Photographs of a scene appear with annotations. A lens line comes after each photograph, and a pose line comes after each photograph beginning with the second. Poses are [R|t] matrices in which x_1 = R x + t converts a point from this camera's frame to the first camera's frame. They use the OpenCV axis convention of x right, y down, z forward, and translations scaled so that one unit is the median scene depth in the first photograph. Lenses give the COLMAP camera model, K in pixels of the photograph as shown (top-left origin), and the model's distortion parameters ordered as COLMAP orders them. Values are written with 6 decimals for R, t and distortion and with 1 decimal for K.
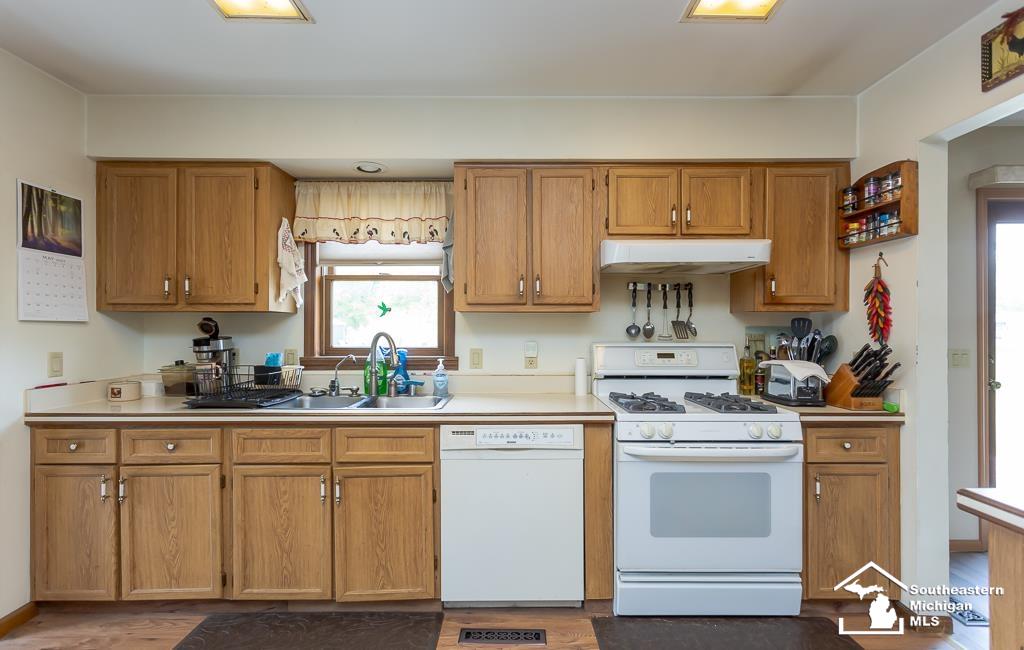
lens RADIAL K [[493.1, 0, 512.0], [0, 493.1, 325.0], [0, 0, 1]] dist [0.012591, -0.000122]
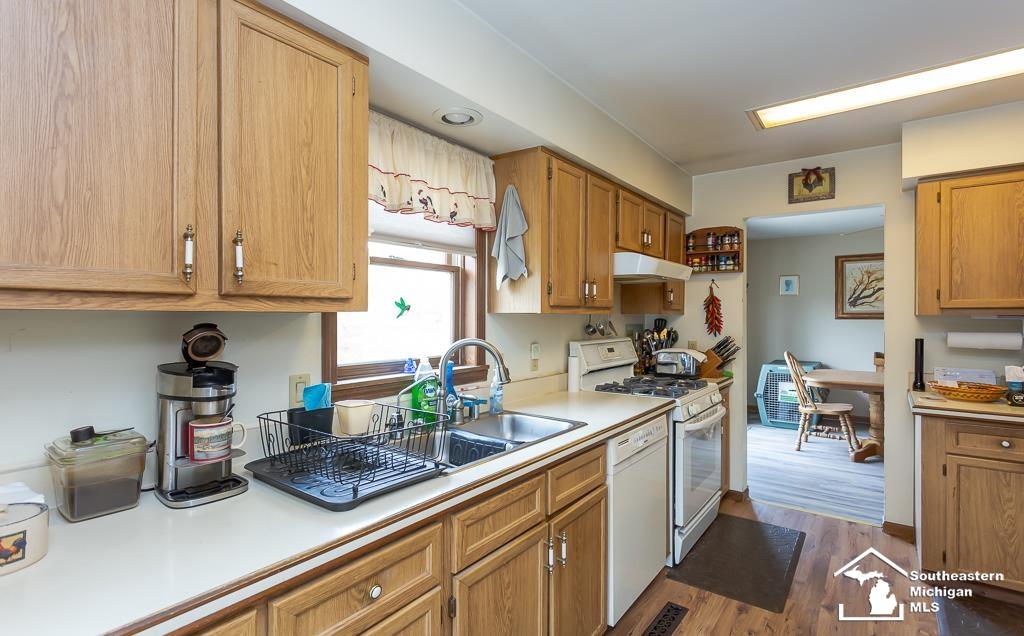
lens RADIAL K [[487.6, 0, 512.0], [0, 487.6, 318.0], [0, 0, 1]] dist [0.000594, 0.000184]
pose [[0.597969, -0.004479, 0.801507, -0.856385], [-0.006172, 0.999929, 0.010193, -0.028695], [-0.801496, -0.011042, 0.597899, 0.521321]]
